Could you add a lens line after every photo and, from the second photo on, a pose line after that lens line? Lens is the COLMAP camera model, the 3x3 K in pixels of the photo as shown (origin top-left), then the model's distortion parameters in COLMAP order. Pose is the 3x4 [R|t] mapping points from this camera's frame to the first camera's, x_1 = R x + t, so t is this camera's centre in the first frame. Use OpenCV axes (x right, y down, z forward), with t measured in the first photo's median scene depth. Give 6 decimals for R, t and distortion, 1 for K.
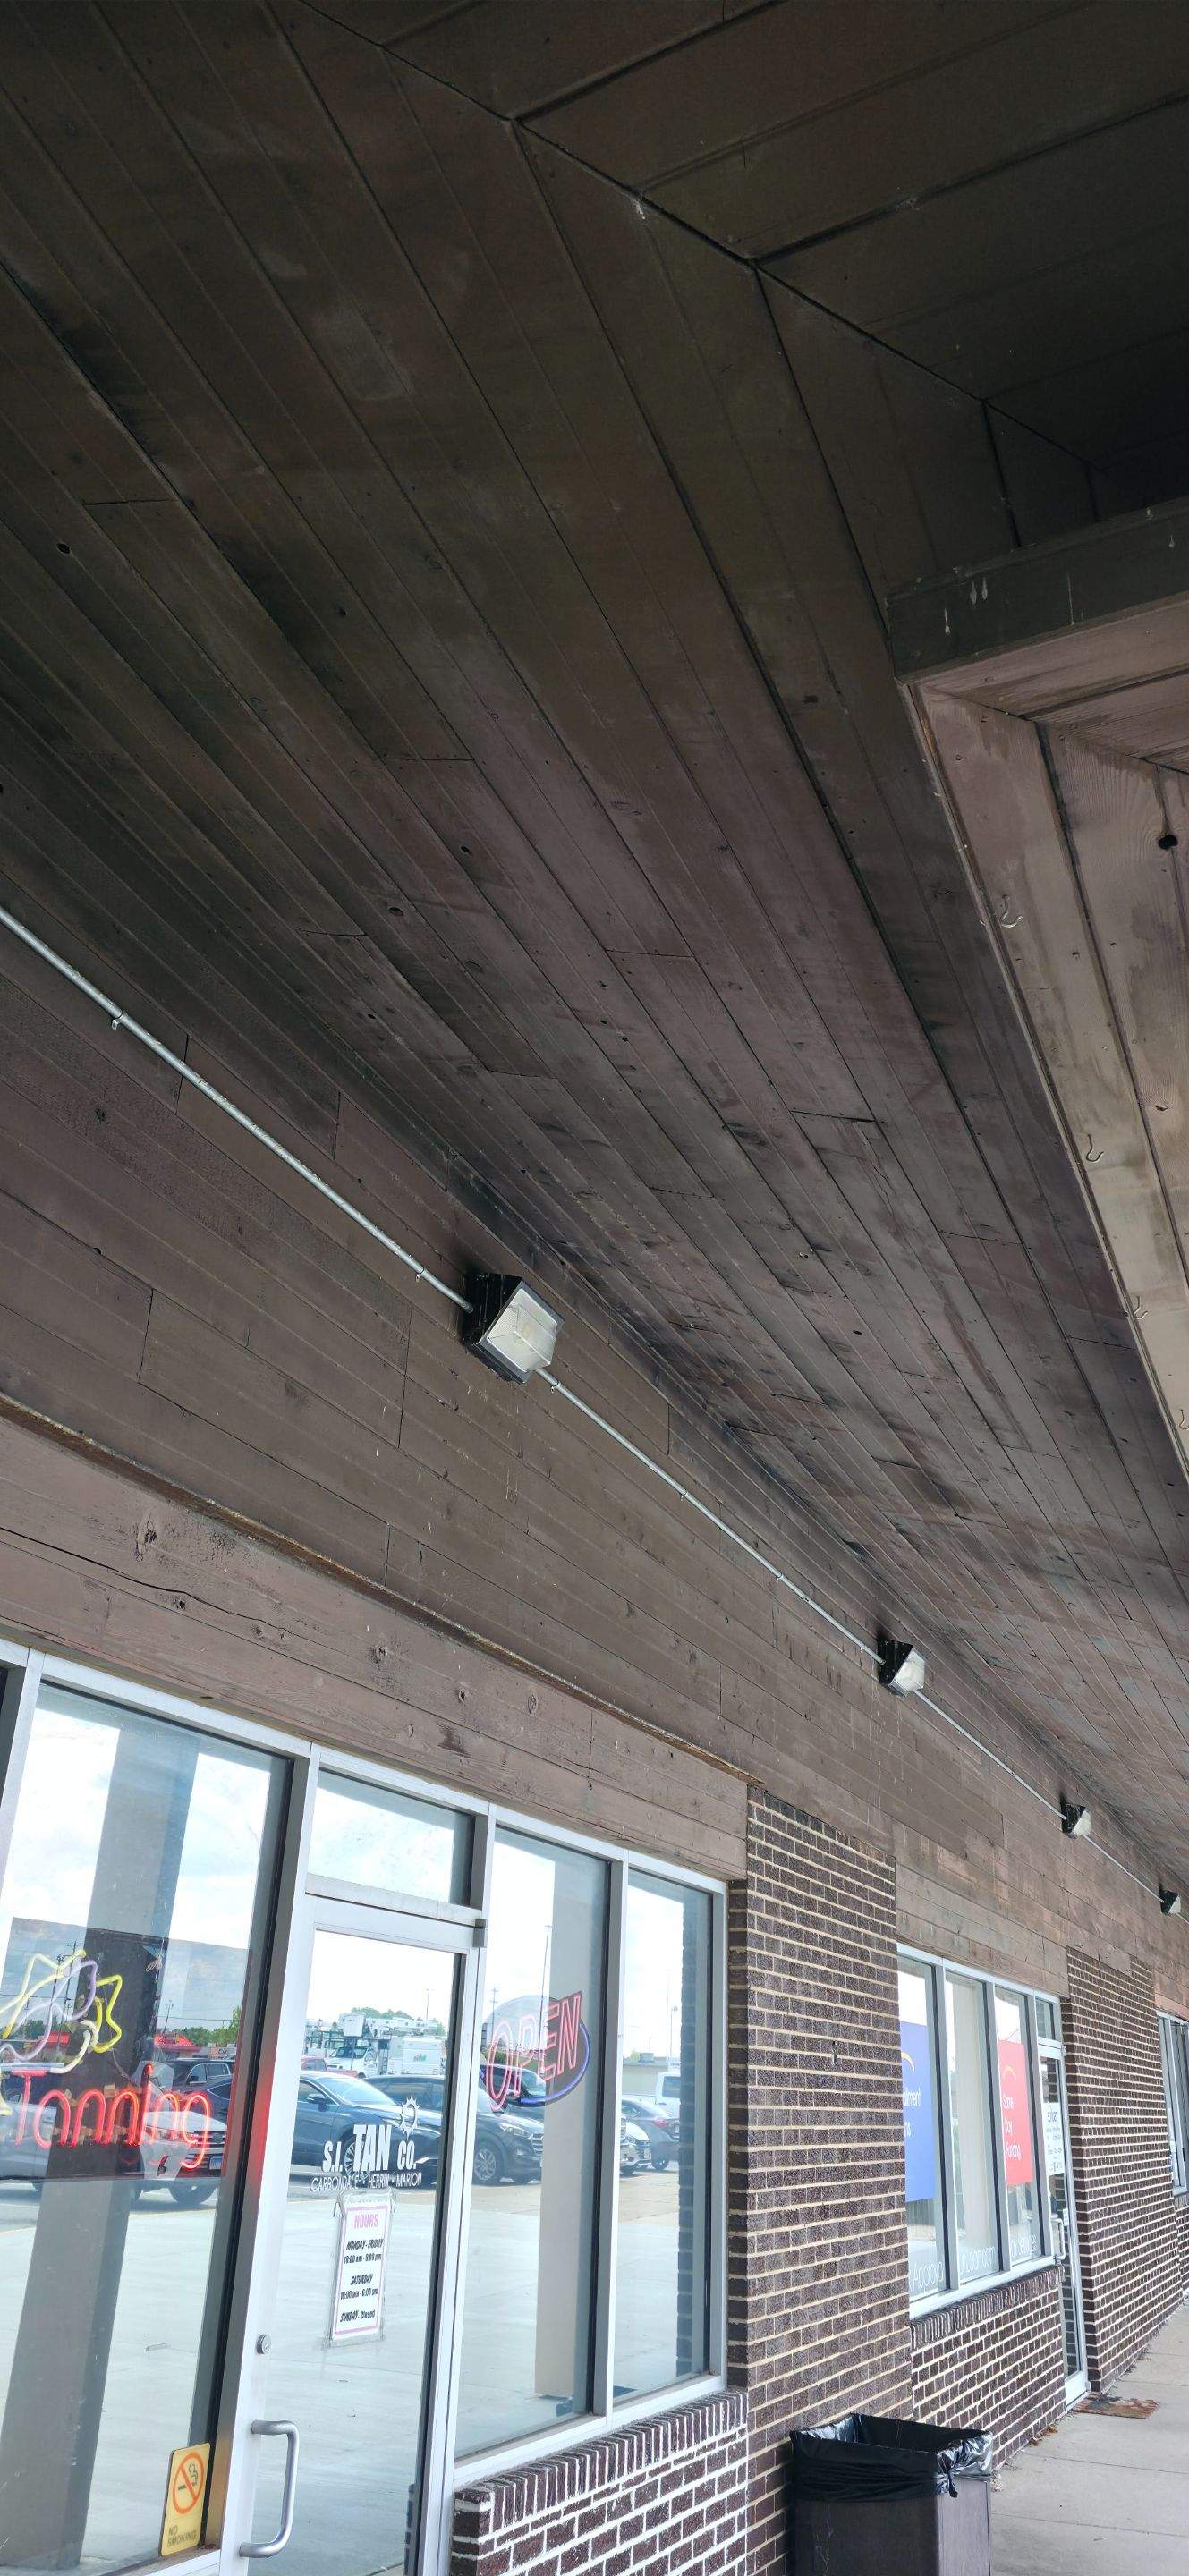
lens RADIAL K [[1692.0, 0, 557.4], [0, 1692.0, 1299.0], [0, 0, 1]] dist [0.063316, -0.070864]
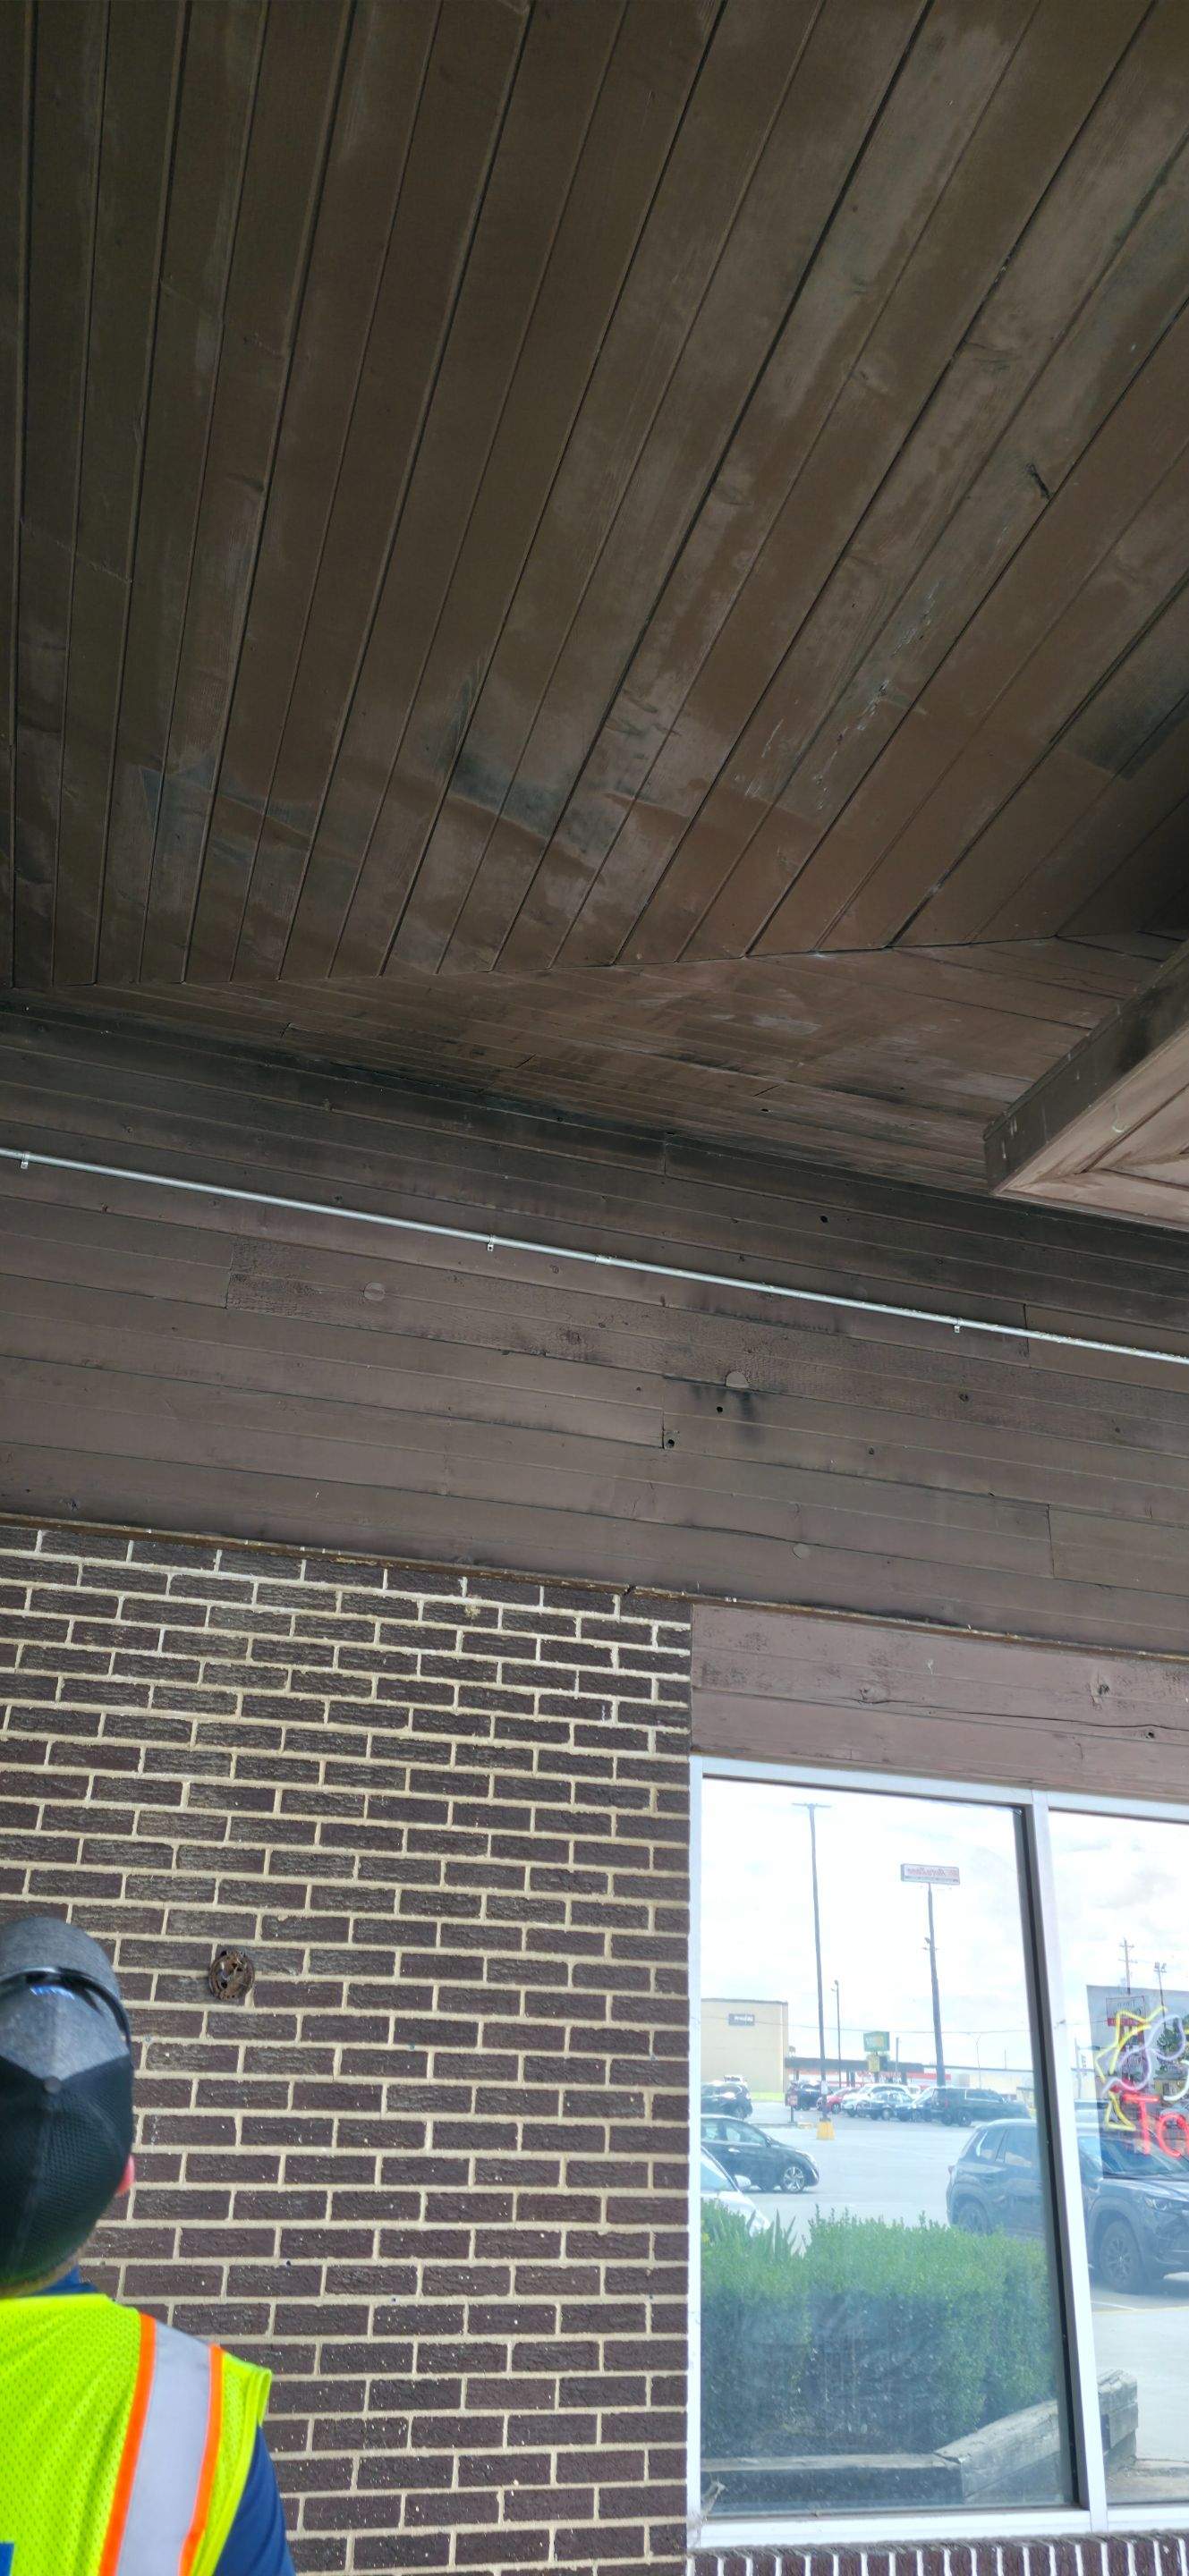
lens RADIAL K [[1692.0, 0, 591.0], [0, 1692.0, 1237.6], [0, 0, 1]] dist [0.063316, -0.070864]
pose [[0.677344, -0.350626, -0.646735, 0.611866], [0.304518, 0.933894, -0.187379, -0.080598], [0.669682, -0.070023, 0.739340, -0.301682]]
